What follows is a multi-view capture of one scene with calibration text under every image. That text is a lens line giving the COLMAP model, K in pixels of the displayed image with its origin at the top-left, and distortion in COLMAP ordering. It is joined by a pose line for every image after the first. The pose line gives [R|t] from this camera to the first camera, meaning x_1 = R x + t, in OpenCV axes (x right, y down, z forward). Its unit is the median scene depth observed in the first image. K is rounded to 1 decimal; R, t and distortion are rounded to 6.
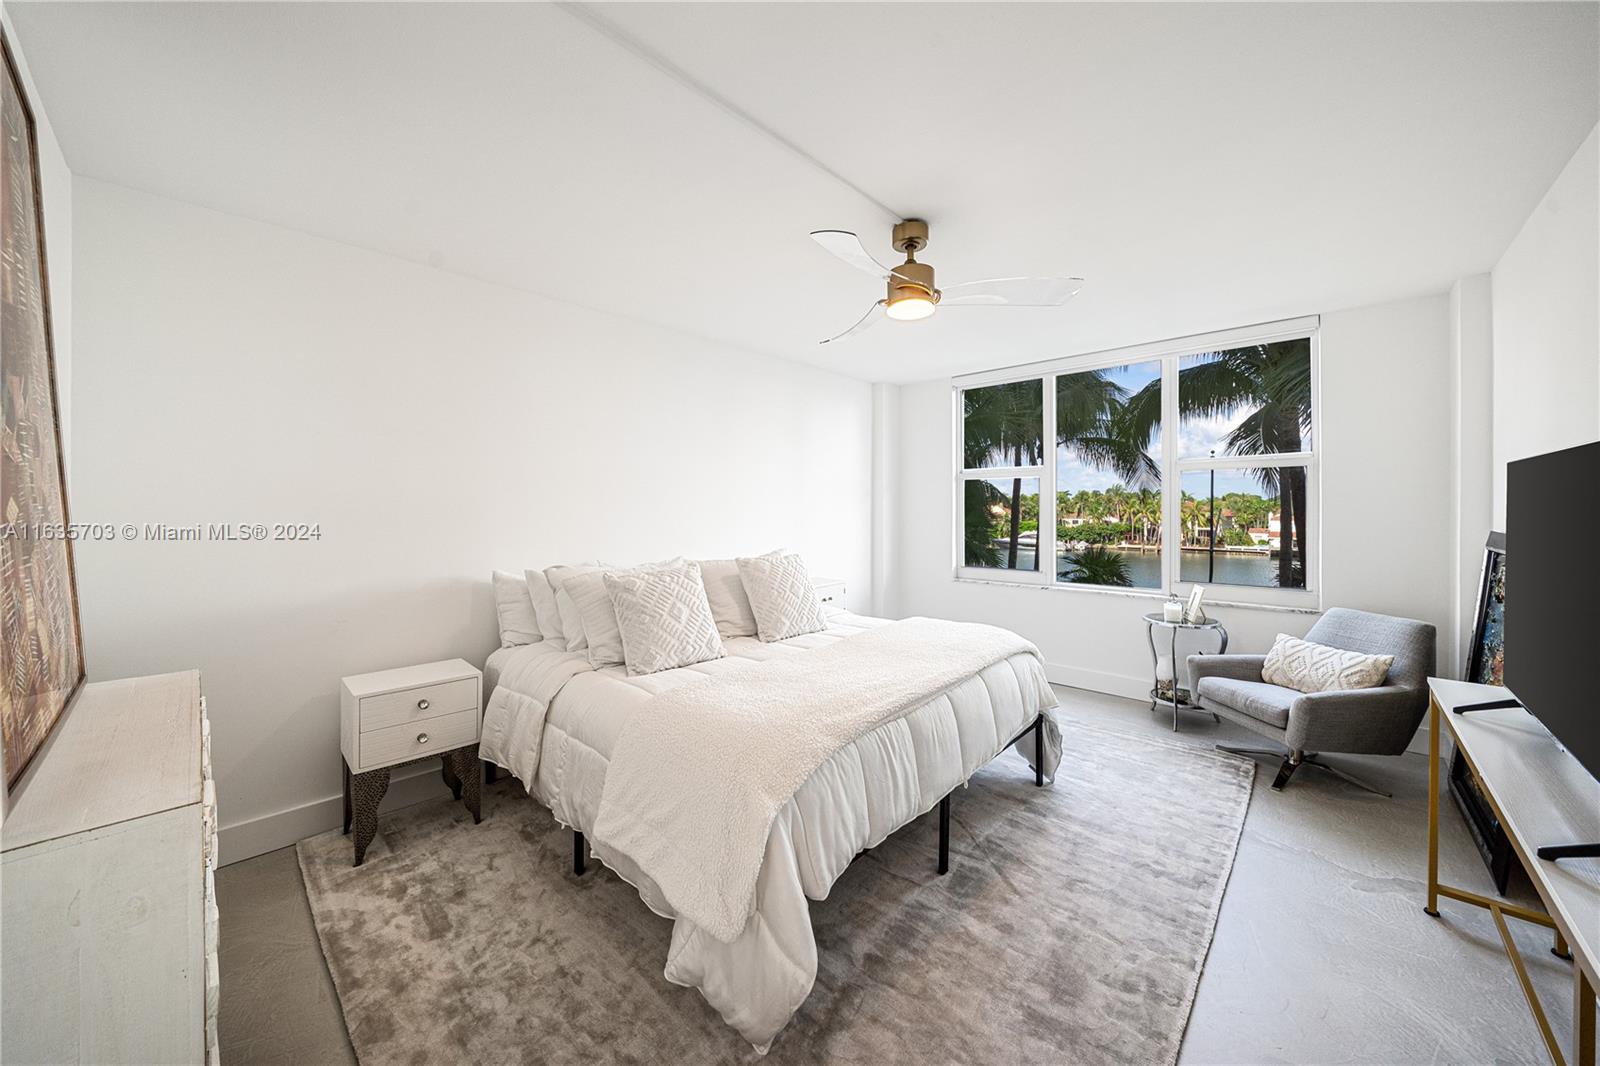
lens RADIAL K [[580.8, 0, 797.0], [0, 580.8, 508.8], [0, 0, 1]] dist [0.000102, -0.000009]
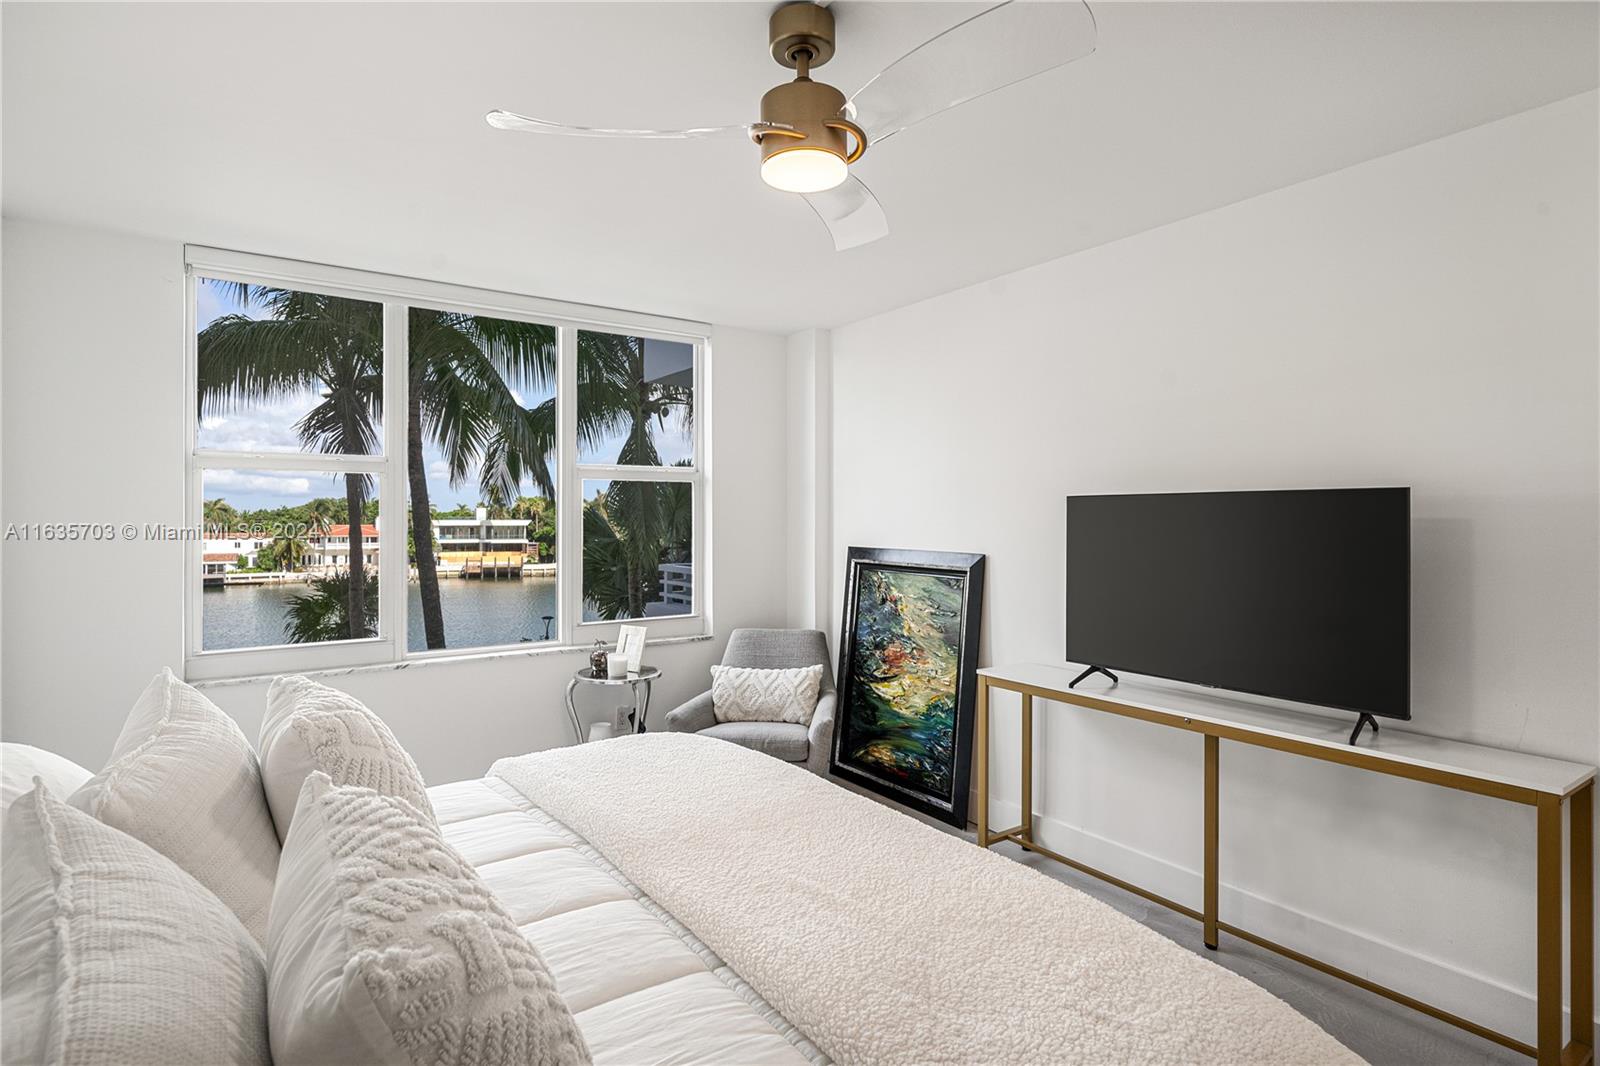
lens RADIAL K [[811.3, 0, 800.0], [0, 811.3, 533.0], [0, 0, 1]] dist [-0.001184, -0.000087]
pose [[0.208434, -0.013070, 0.977949, -0.422102], [0.001859, 0.999914, 0.012967, -0.011746], [-0.978035, -0.000885, 0.208440, 0.657061]]
